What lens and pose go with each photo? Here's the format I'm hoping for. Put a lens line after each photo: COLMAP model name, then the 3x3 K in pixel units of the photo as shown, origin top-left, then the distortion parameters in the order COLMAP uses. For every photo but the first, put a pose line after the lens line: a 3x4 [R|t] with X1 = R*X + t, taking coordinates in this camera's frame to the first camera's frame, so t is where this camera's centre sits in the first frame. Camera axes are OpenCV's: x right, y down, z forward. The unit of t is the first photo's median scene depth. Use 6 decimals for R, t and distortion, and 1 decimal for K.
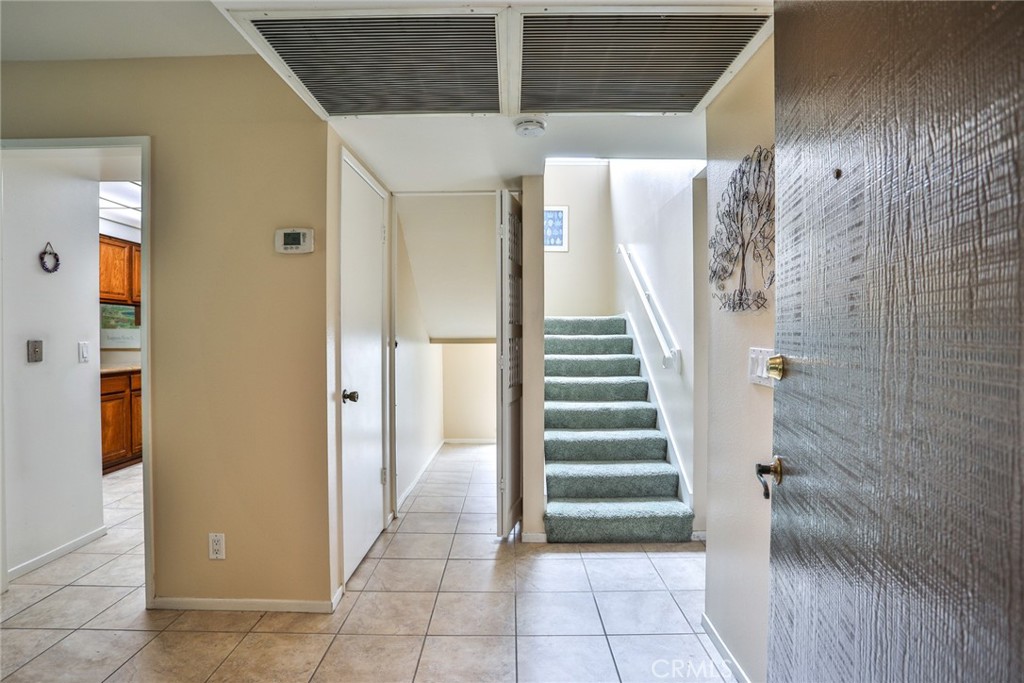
lens RADIAL K [[527.6, 0, 504.5], [0, 527.6, 343.9], [0, 0, 1]] dist [-0.067081, 0.024442]
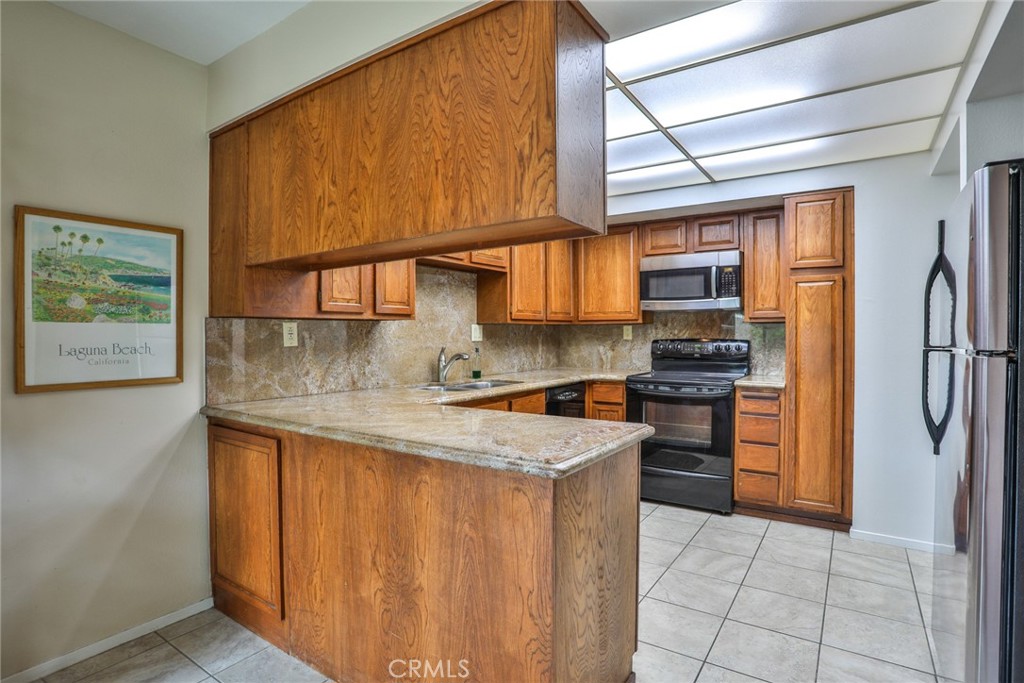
lens RADIAL K [[527.6, 0, 512.6], [0, 527.6, 342.0], [0, 0, 1]] dist [-0.067081, 0.024442]
pose [[0.546024, -0.015773, 0.837621, -1.052295], [0.014300, 0.999853, 0.009506, -0.019060], [-0.837647, 0.006787, 0.546169, 0.698557]]
